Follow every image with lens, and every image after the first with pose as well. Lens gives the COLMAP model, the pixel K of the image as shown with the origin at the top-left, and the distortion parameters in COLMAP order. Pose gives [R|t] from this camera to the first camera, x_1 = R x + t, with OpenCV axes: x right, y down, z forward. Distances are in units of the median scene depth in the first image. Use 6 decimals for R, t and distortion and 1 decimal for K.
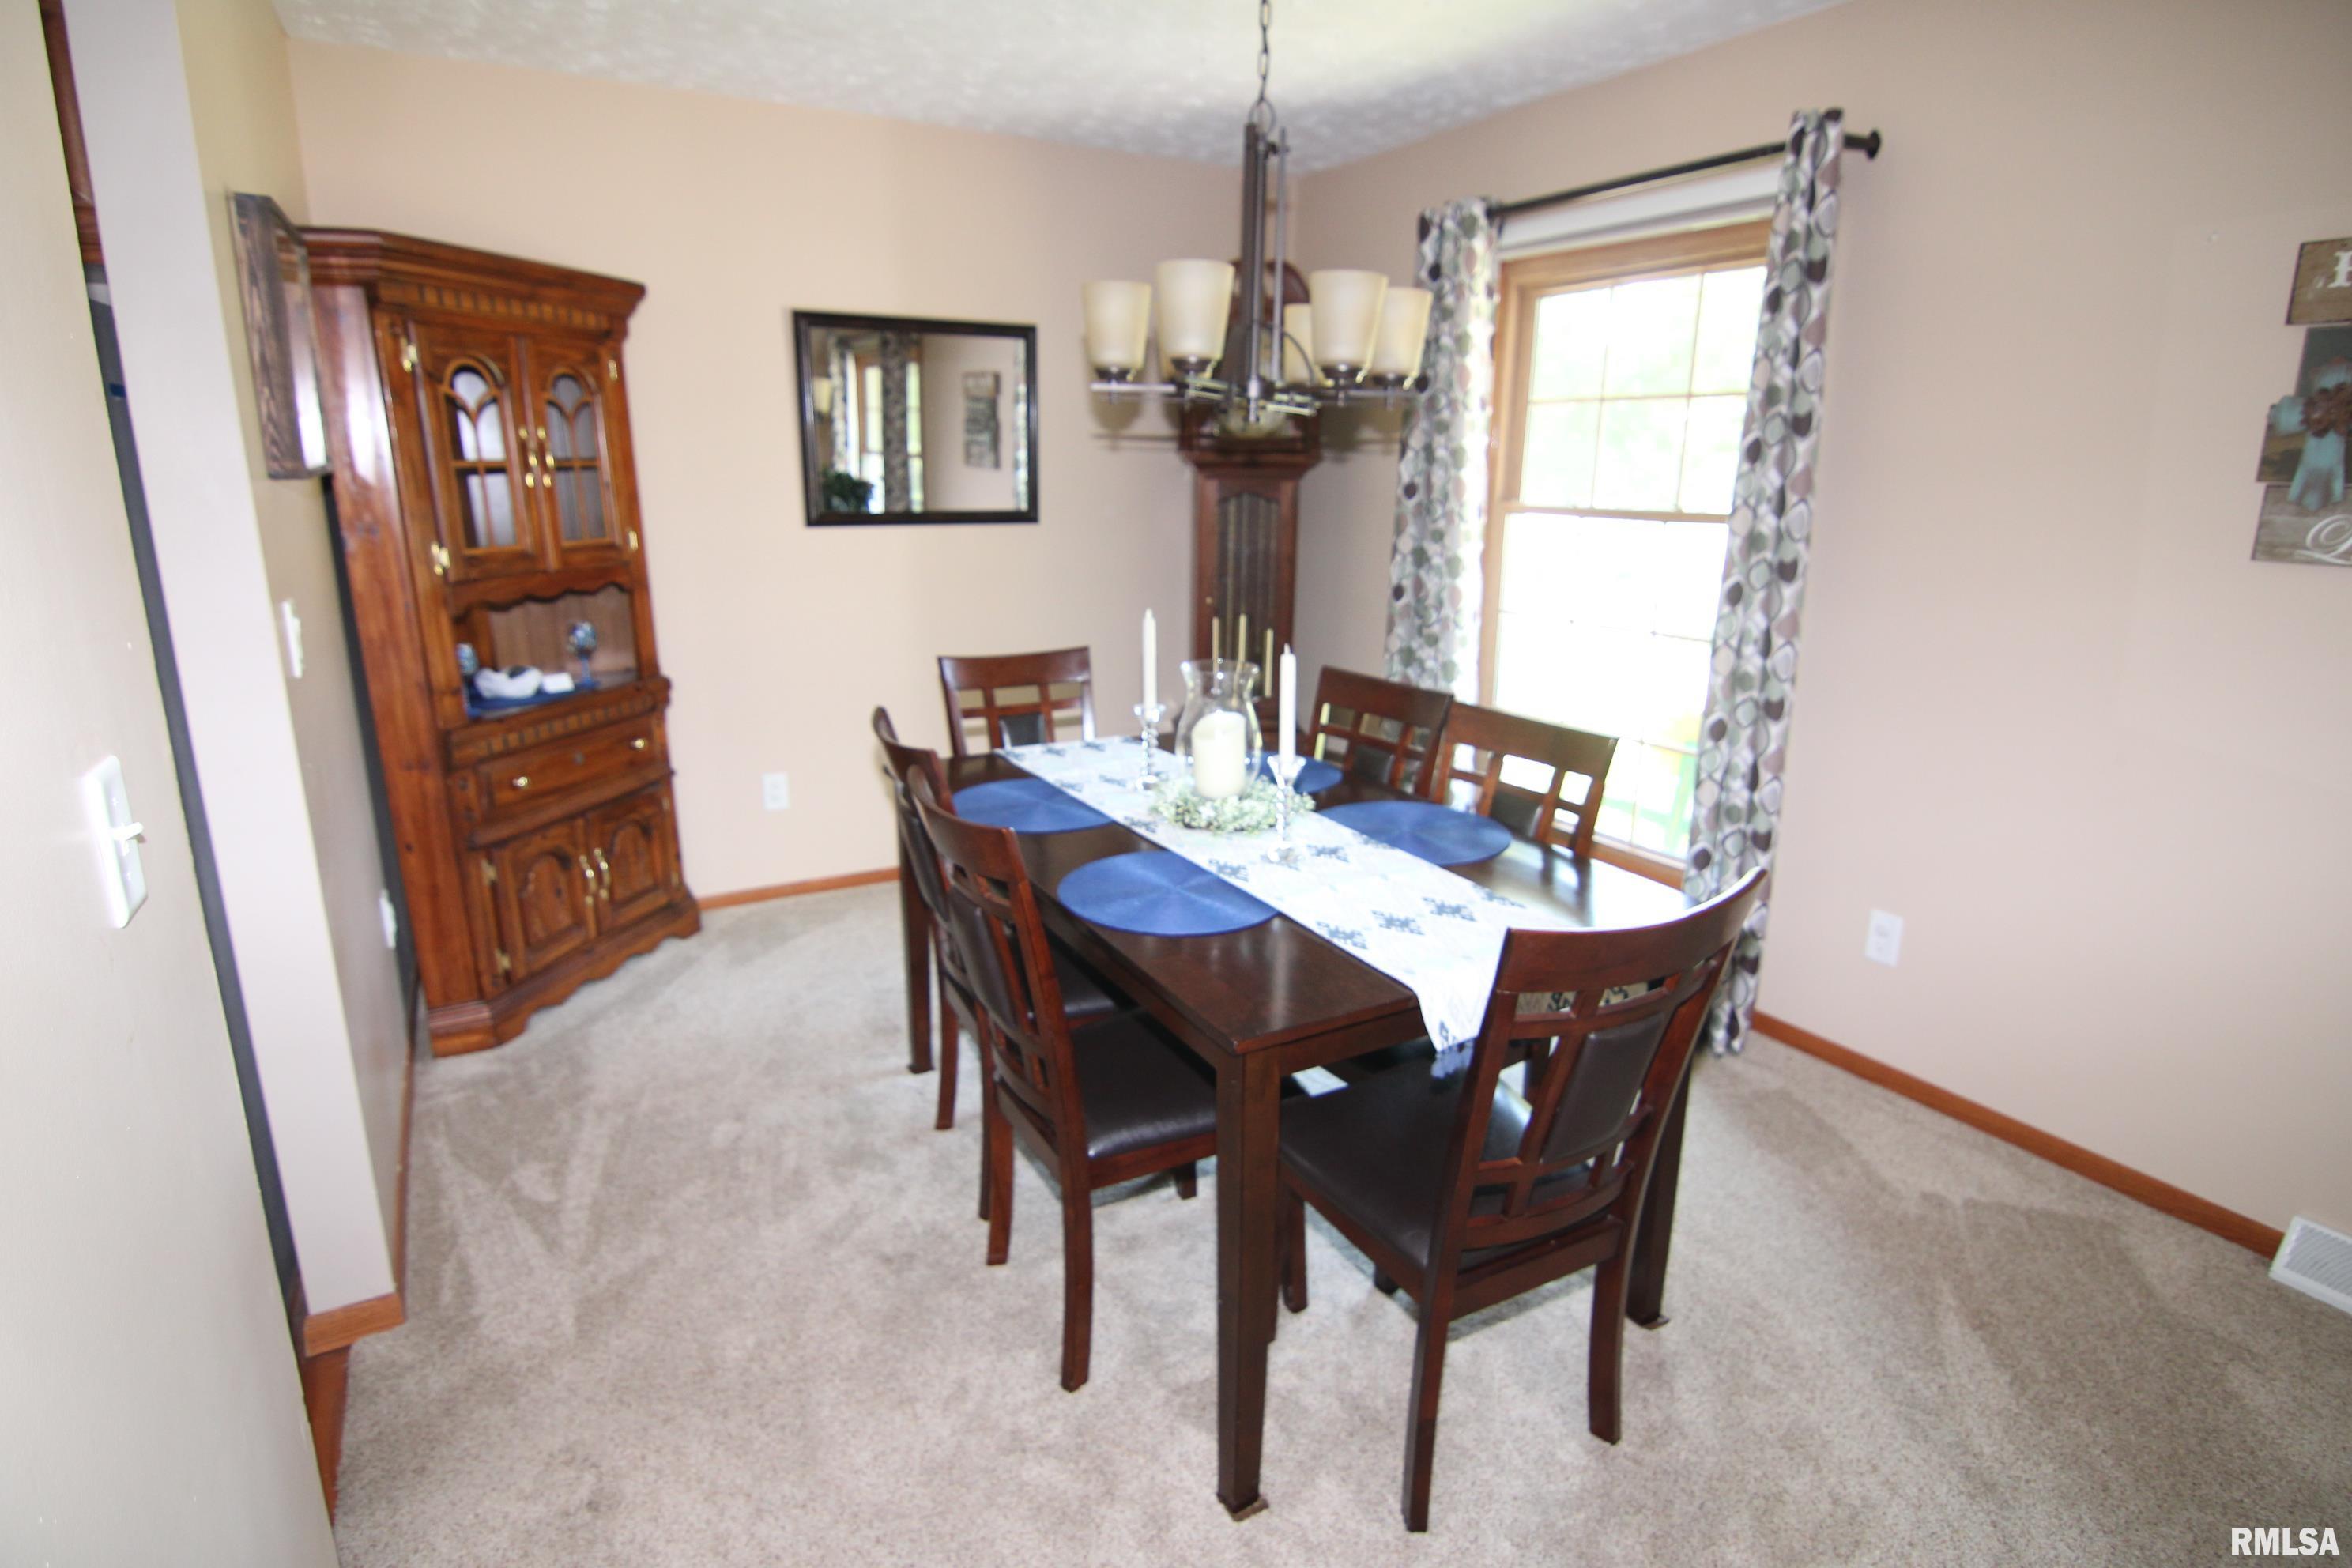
lens RADIAL K [[1228.8, 0, 1192.6], [0, 1228.8, 779.9], [0, 0, 1]] dist [-0.014941, -0.003344]
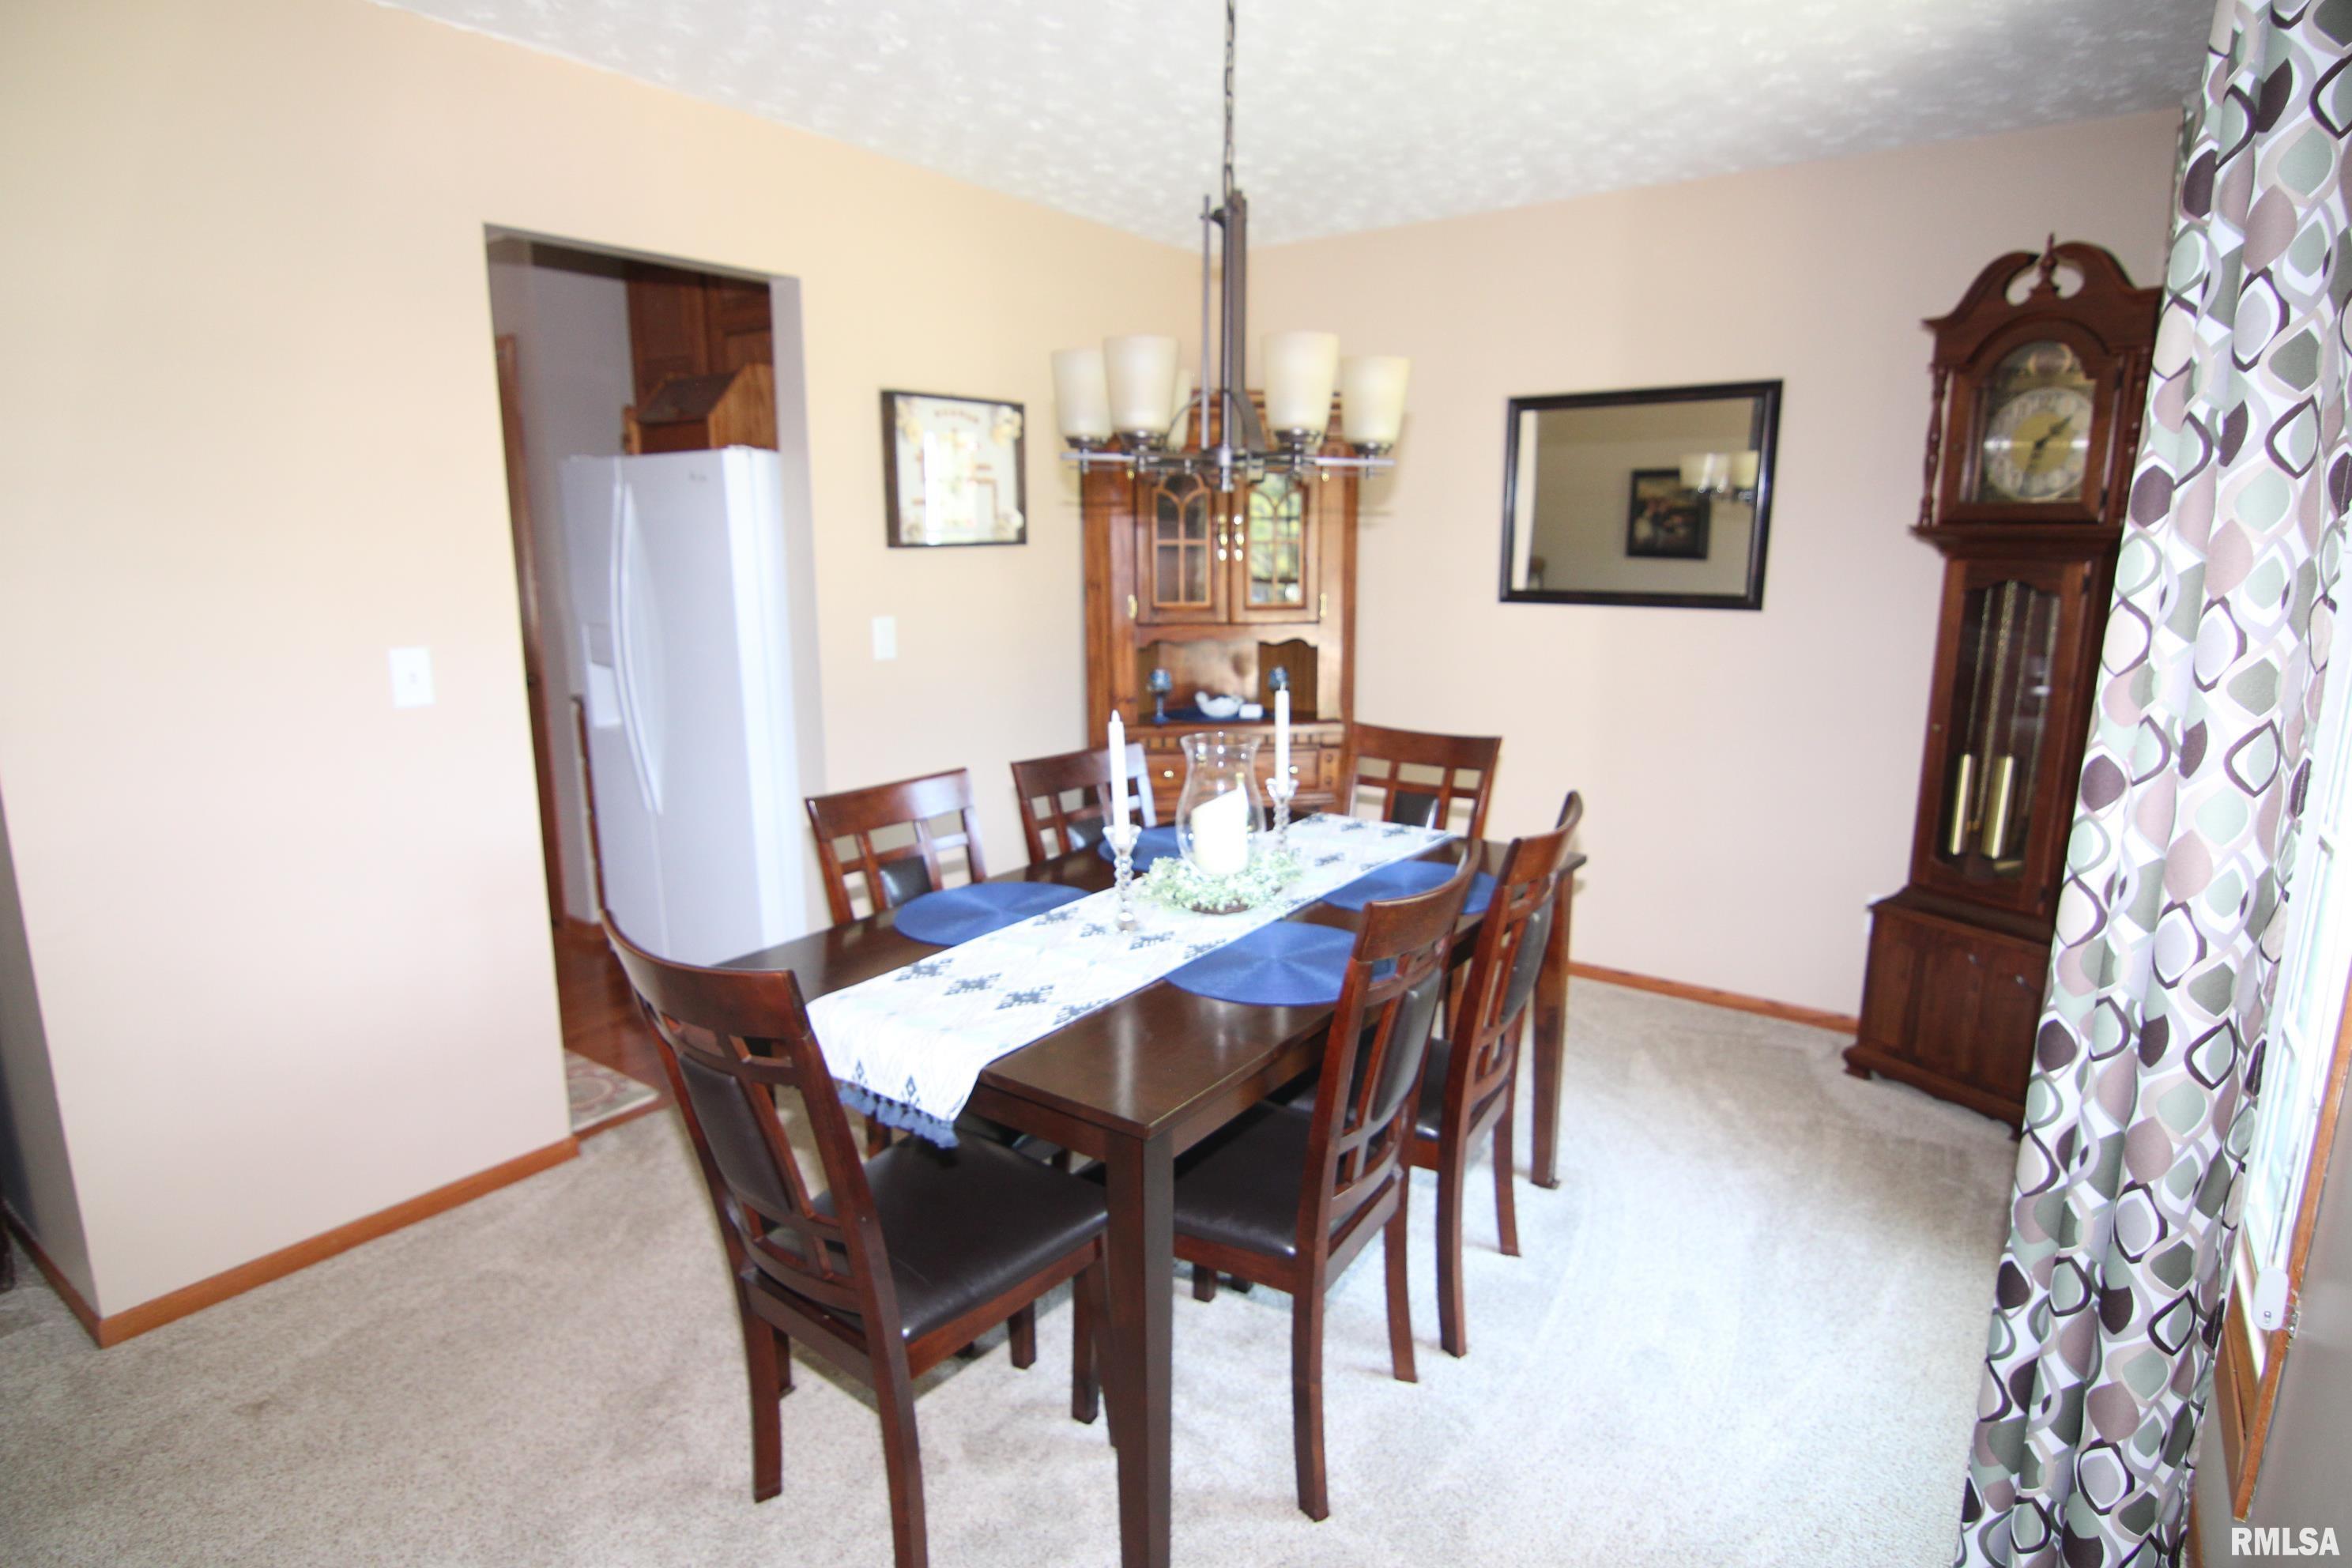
lens RADIAL K [[1228.8, 0, 1185.1], [0, 1228.8, 784.5], [0, 0, 1]] dist [-0.014941, -0.003344]
pose [[0.410540, 0.162898, -0.897174, 0.669138], [-0.231514, 0.970293, 0.070235, -0.088742], [0.881962, 0.178874, 0.436058, 0.437117]]
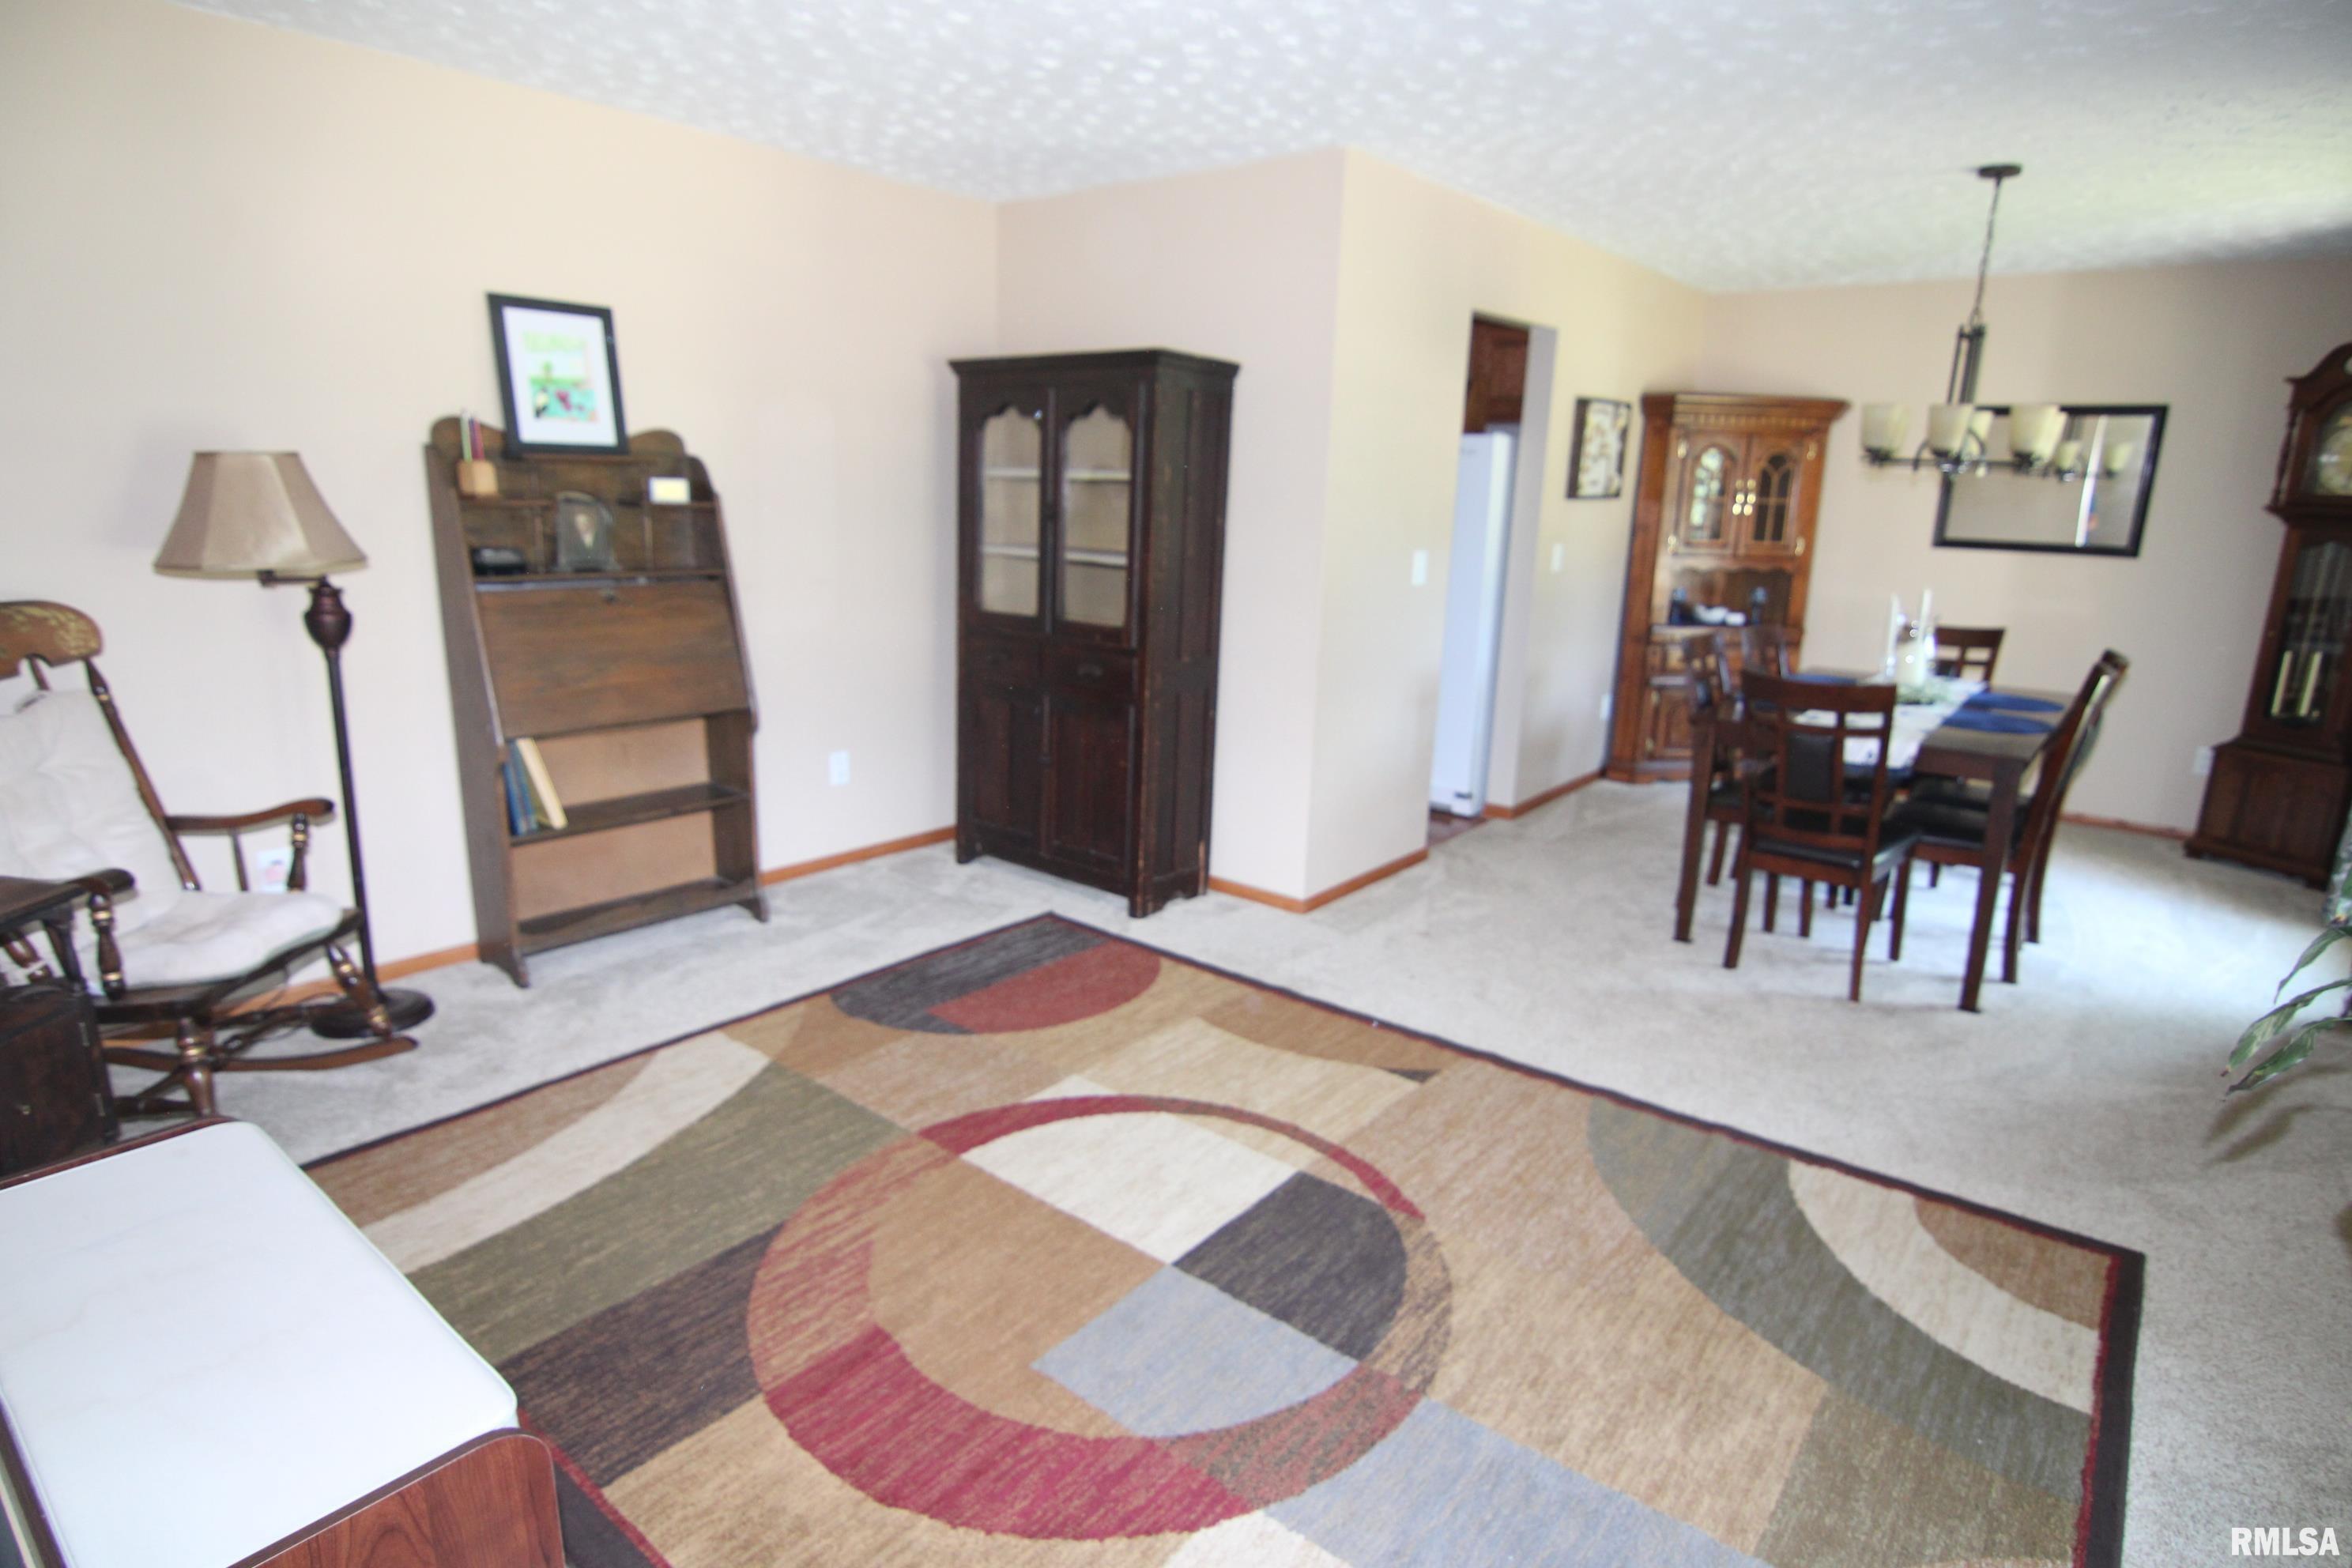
lens RADIAL K [[1228.8, 0, 1185.3], [0, 1228.8, 778.8], [0, 0, 1]] dist [-0.014941, -0.003344]
pose [[0.368692, 0.215657, -0.904189, 0.972270], [-0.257762, 0.958289, 0.123455, 0.151448], [0.893099, 0.187549, 0.408901, -0.489391]]
